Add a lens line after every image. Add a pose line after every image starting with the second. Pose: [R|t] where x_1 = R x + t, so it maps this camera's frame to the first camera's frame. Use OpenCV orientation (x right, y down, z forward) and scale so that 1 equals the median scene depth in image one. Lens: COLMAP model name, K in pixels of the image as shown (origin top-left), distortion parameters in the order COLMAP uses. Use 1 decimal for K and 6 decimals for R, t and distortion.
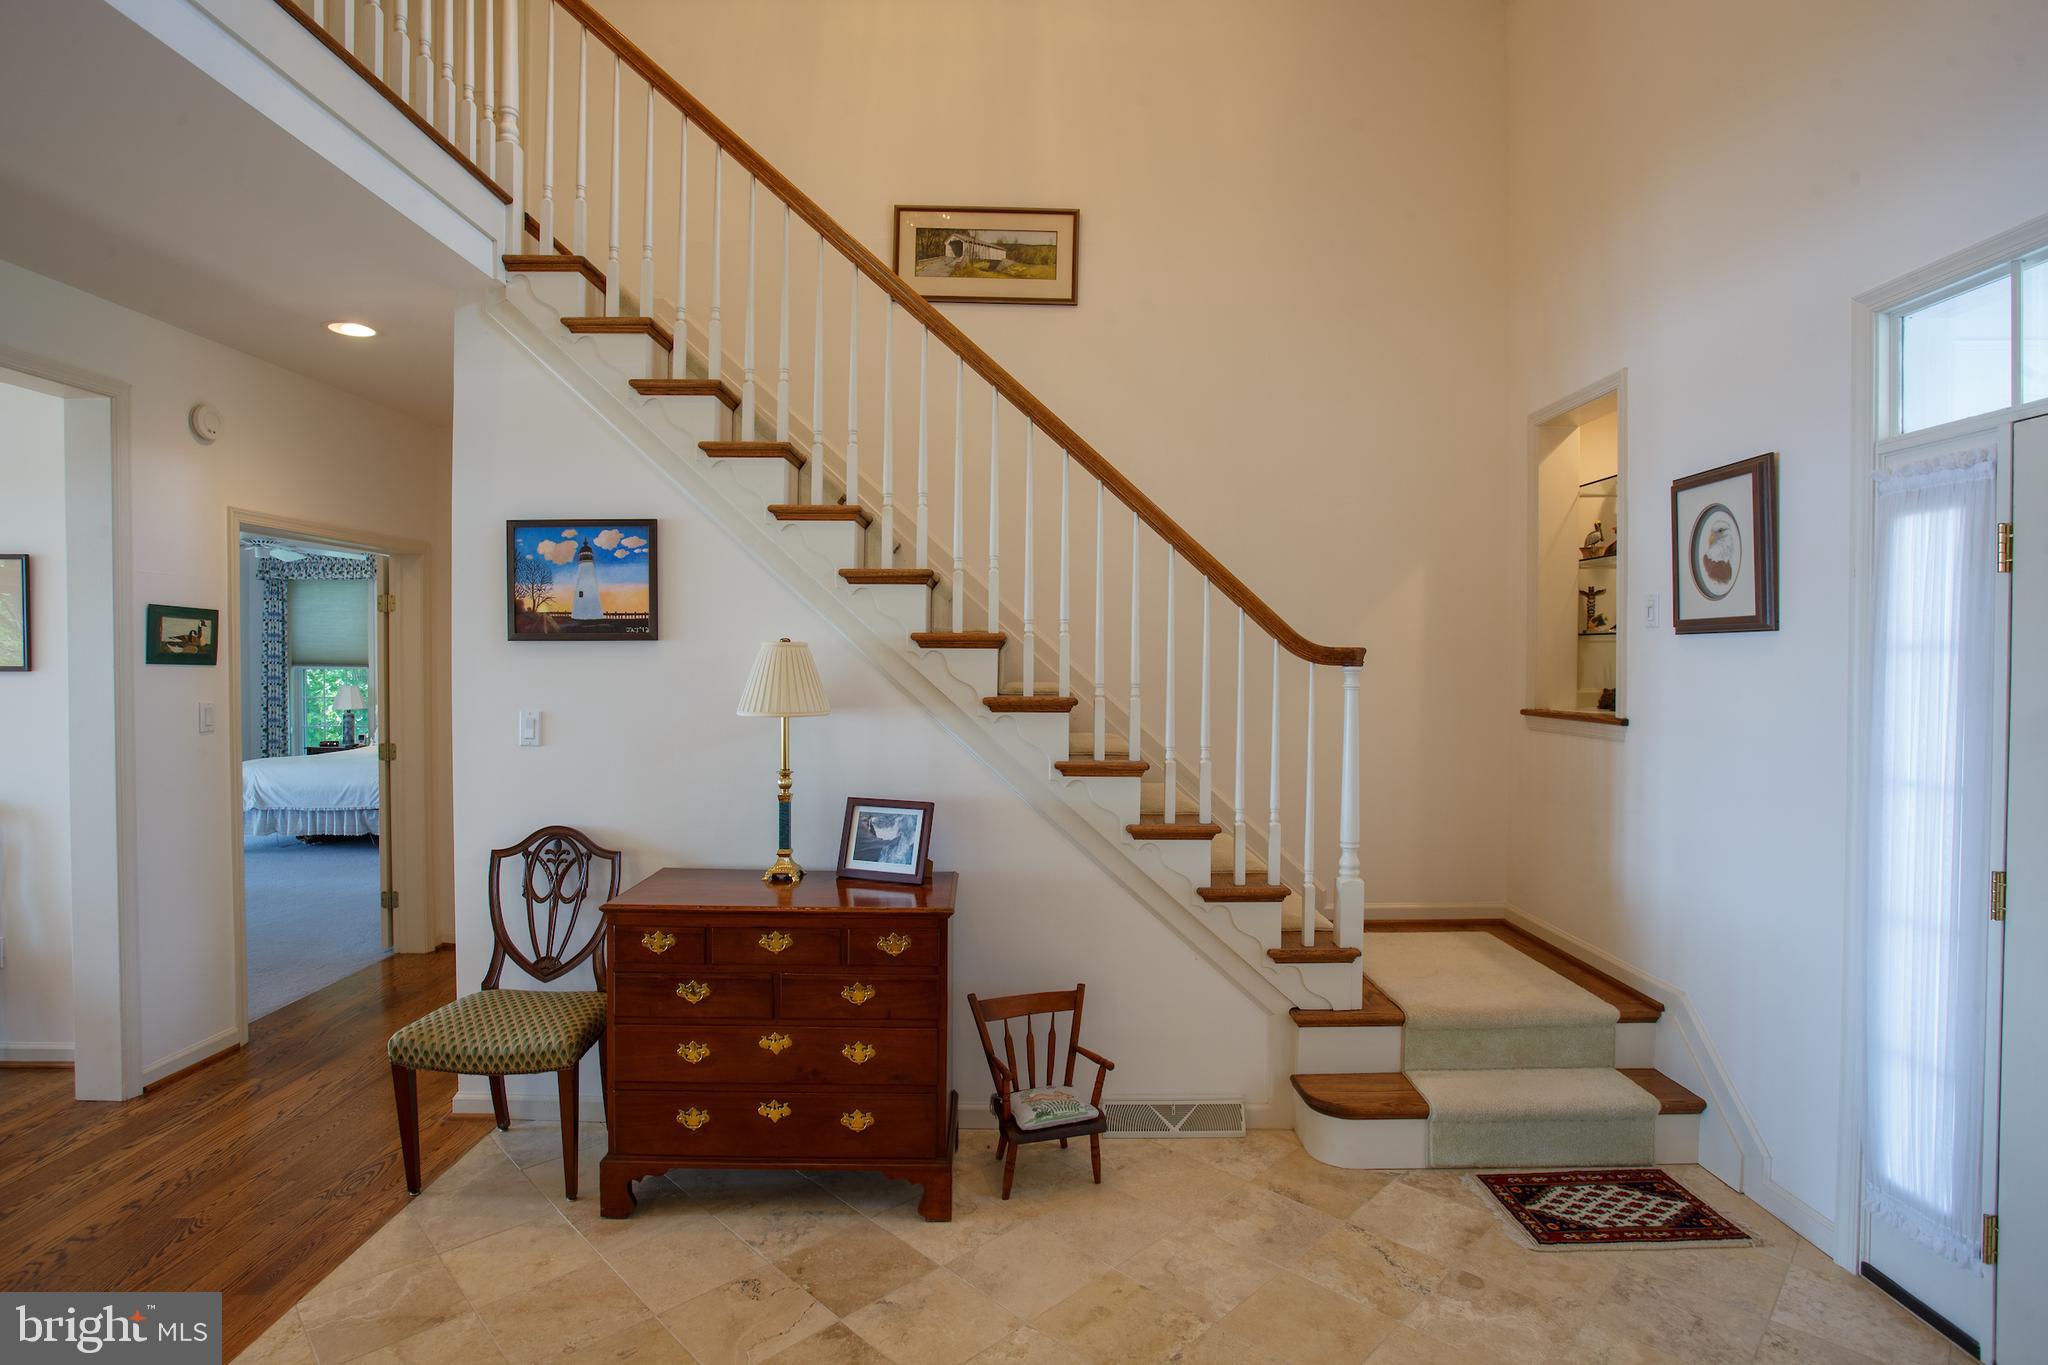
lens RADIAL K [[1026.8, 0, 1018.1], [0, 1026.8, 672.7], [0, 0, 1]] dist [-0.057896, 0.023366]
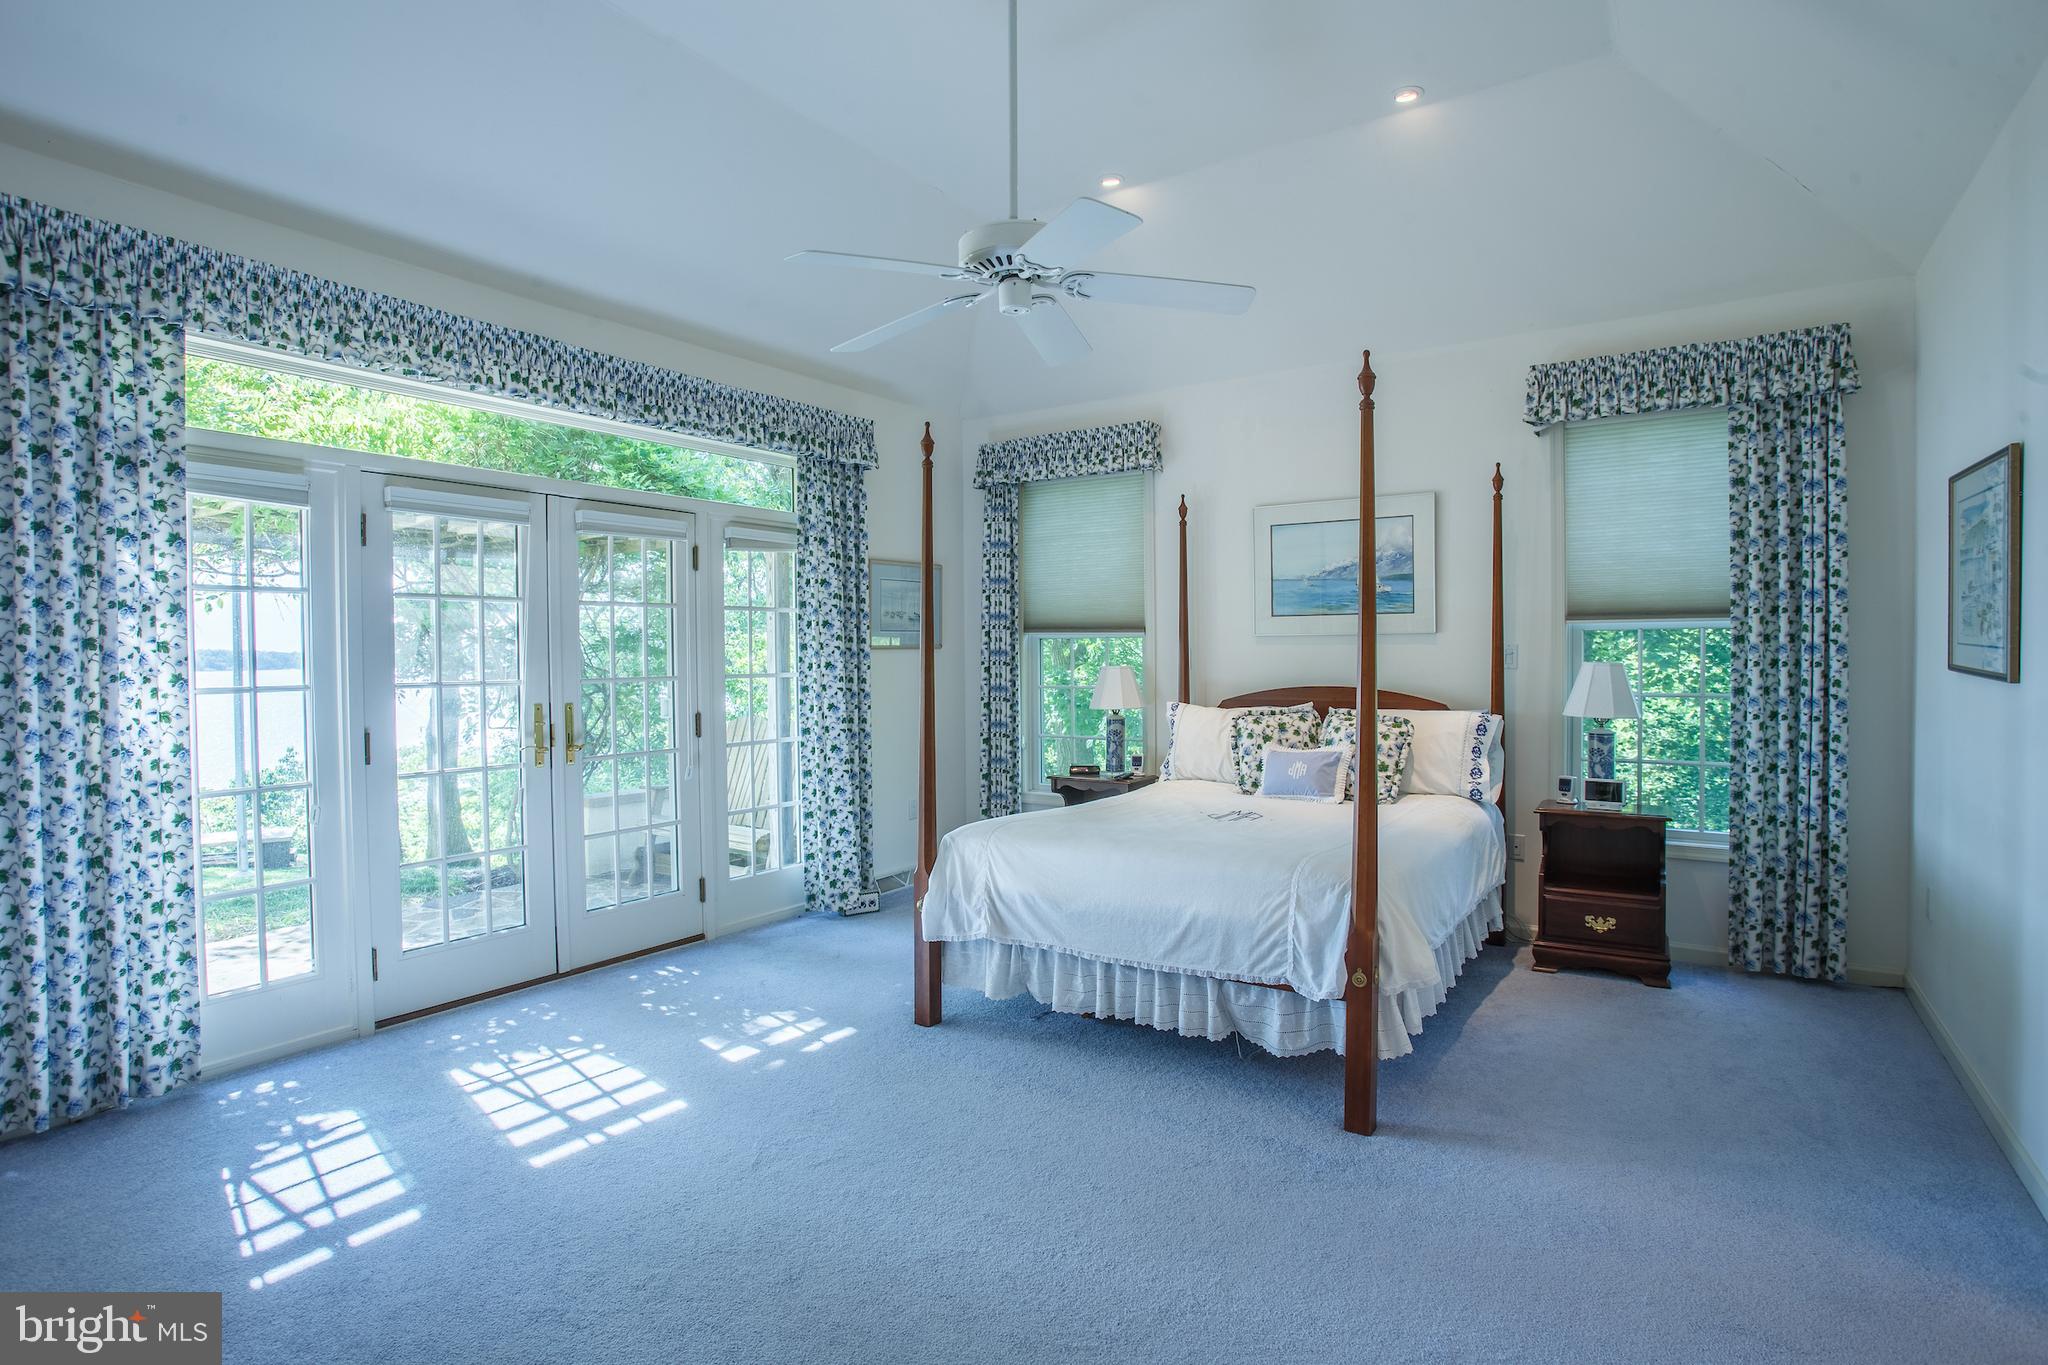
lens RADIAL K [[1036.4, 0, 1024.0], [0, 1036.4, 682.5], [0, 0, 1]] dist [0.000161, -0.000001]
pose [[0.836889, 0.008924, -0.547300, -0.483433], [-0.000947, 0.999889, 0.014854, 0.016584], [0.547372, -0.011913, 0.836805, 0.605802]]
